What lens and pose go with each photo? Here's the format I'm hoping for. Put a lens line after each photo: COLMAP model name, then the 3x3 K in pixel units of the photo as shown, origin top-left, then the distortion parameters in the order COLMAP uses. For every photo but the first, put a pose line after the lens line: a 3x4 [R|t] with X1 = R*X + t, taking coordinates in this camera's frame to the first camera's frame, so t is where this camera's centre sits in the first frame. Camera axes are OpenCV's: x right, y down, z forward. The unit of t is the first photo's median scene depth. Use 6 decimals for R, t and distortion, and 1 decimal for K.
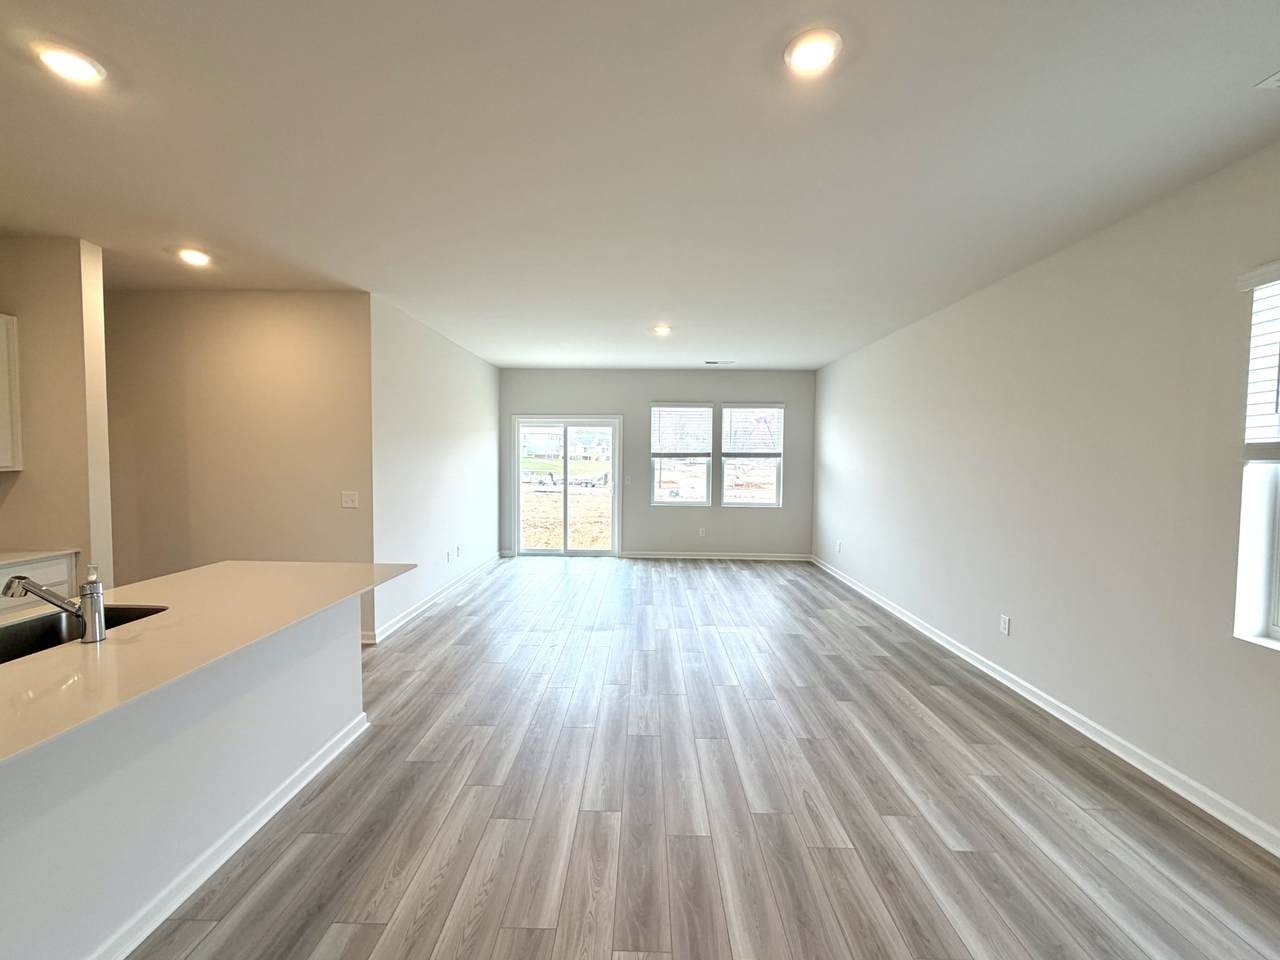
lens RADIAL K [[501.2, 0, 666.8], [0, 501.2, 478.1], [0, 0, 1]] dist [0.001288, -0.000003]
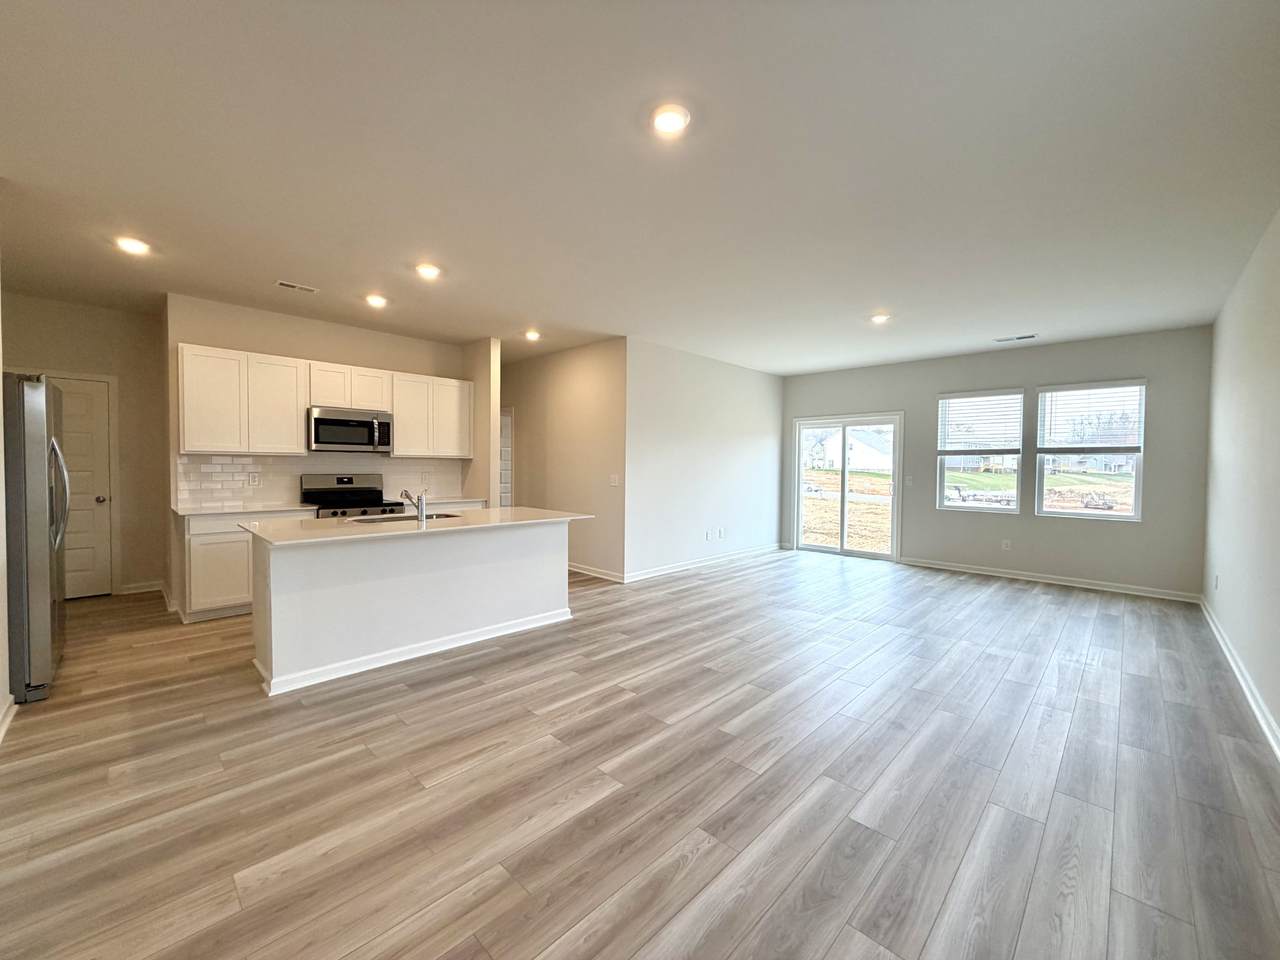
lens RADIAL K [[486.7, 0, 646.0], [0, 486.7, 473.6], [0, 0, 1]] dist [0.000262, -0.000135]
pose [[0.751983, 0.010536, -0.659098, 0.156714], [-0.025655, 0.999582, -0.013292, 0.016371], [0.658683, 0.026904, 0.751939, 0.000878]]
